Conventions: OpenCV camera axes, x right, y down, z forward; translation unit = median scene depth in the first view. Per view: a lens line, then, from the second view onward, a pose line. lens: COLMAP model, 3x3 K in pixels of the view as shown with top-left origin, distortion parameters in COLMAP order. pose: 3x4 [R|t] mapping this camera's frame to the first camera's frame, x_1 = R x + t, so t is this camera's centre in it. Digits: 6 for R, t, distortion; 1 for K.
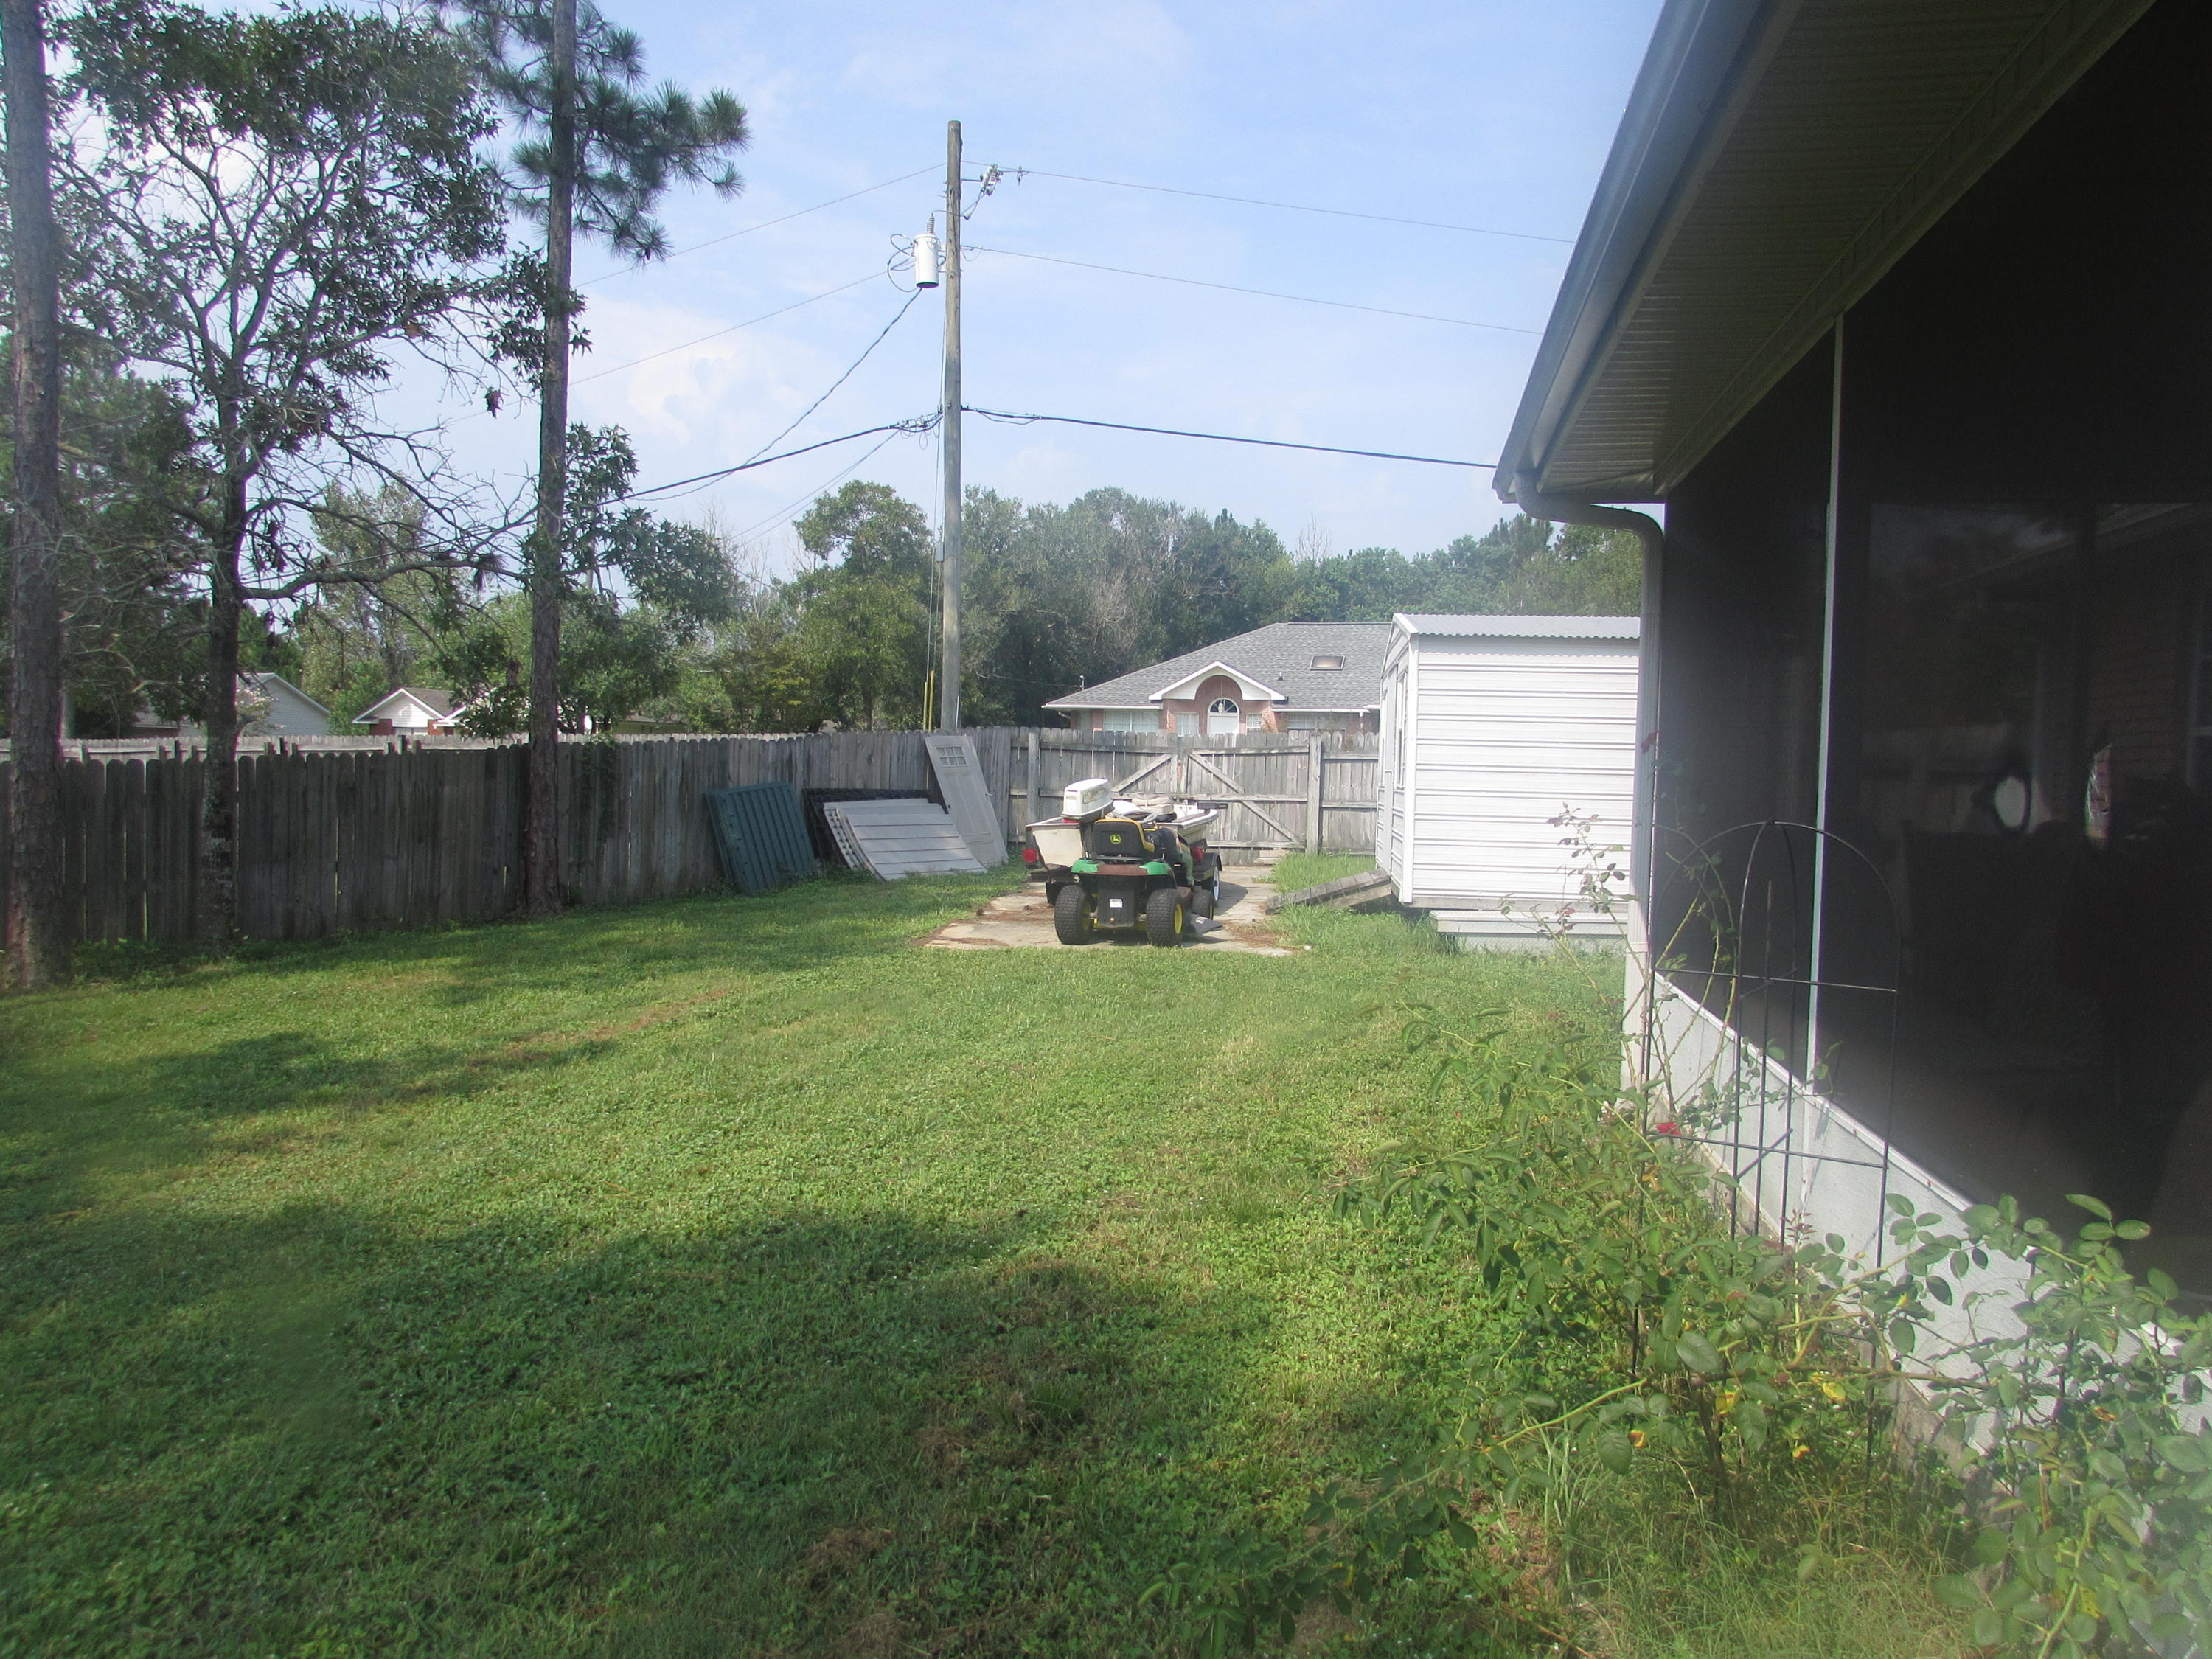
lens RADIAL K [[1531.1, 0, 1108.9], [0, 1531.1, 832.0], [0, 0, 1]] dist [-0.034138, 0.006282]
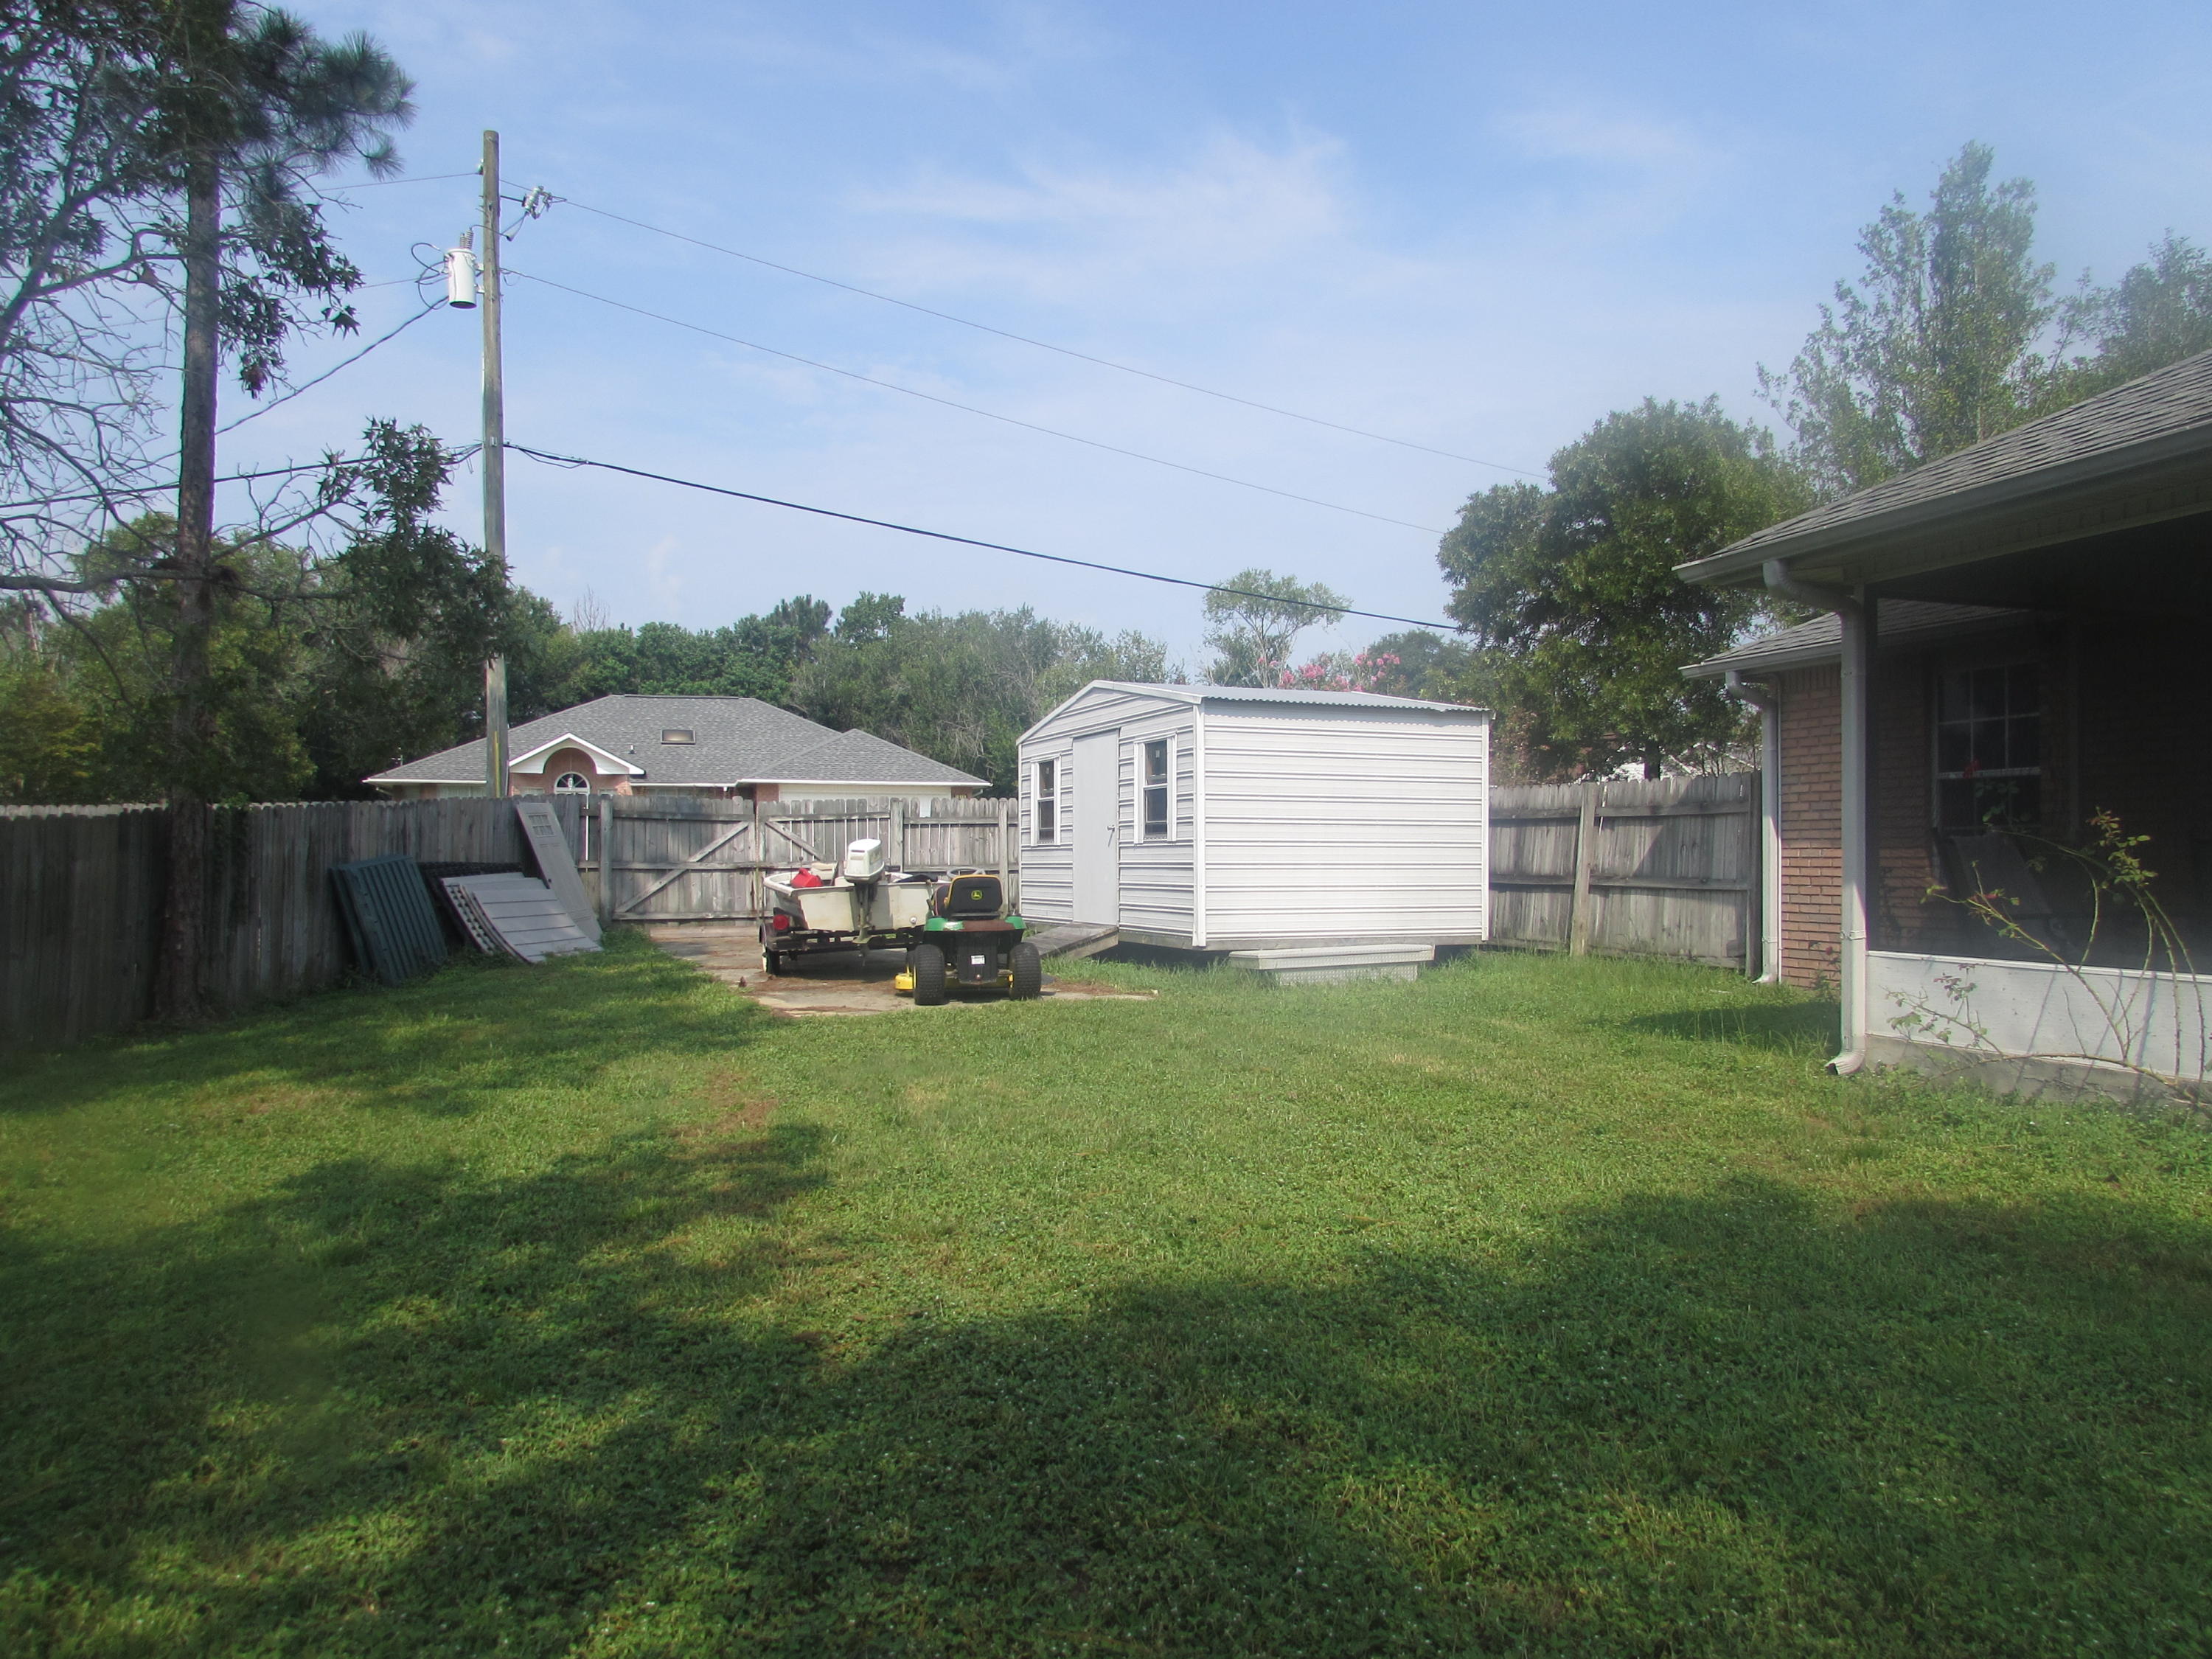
lens RADIAL K [[1531.1, 0, 1108.9], [0, 1531.1, 832.0], [0, 0, 1]] dist [-0.034138, 0.006282]
pose [[0.874485, -0.014255, 0.484844, -0.239952], [0.039660, 0.998322, -0.042181, 0.005426], [-0.483429, 0.056116, 0.873583, 0.054291]]
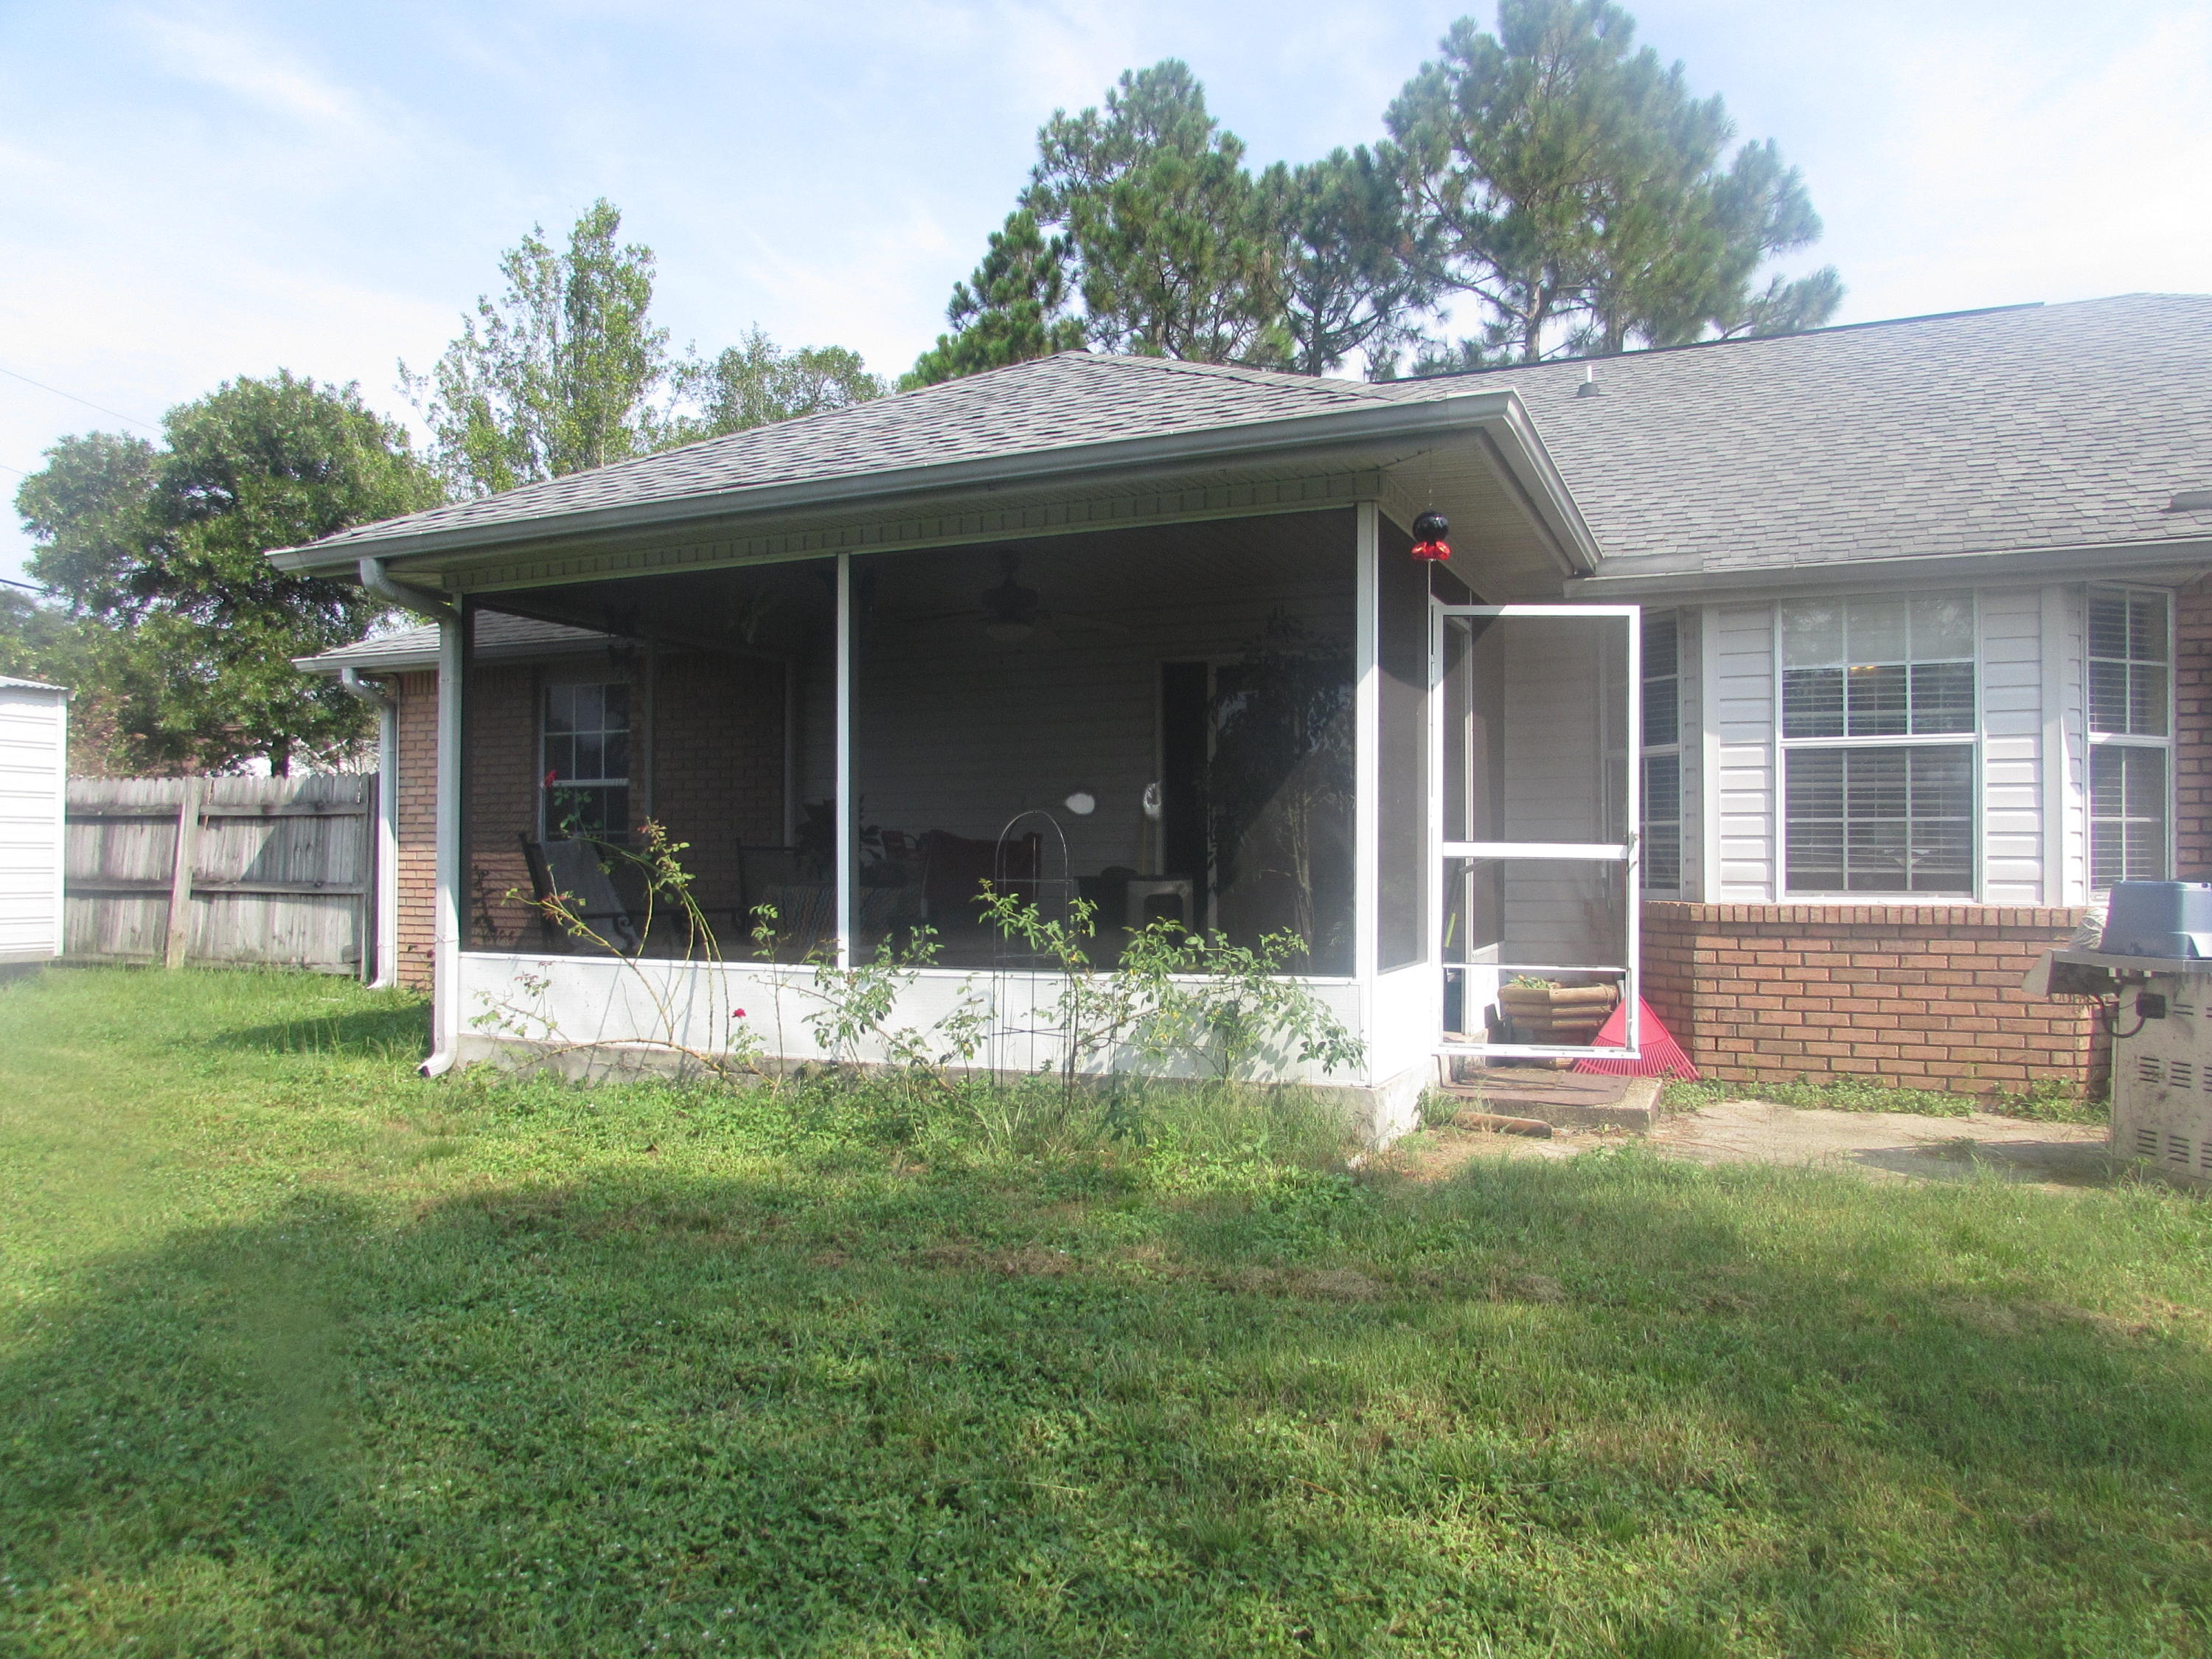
lens RADIAL K [[1531.1, 0, 1108.9], [0, 1531.1, 832.0], [0, 0, 1]] dist [-0.034138, 0.006282]
pose [[0.250512, -0.004906, 0.968101, -0.218102], [0.044677, 0.998980, -0.006499, 0.005939], [-0.967082, 0.044880, 0.250476, 0.028462]]
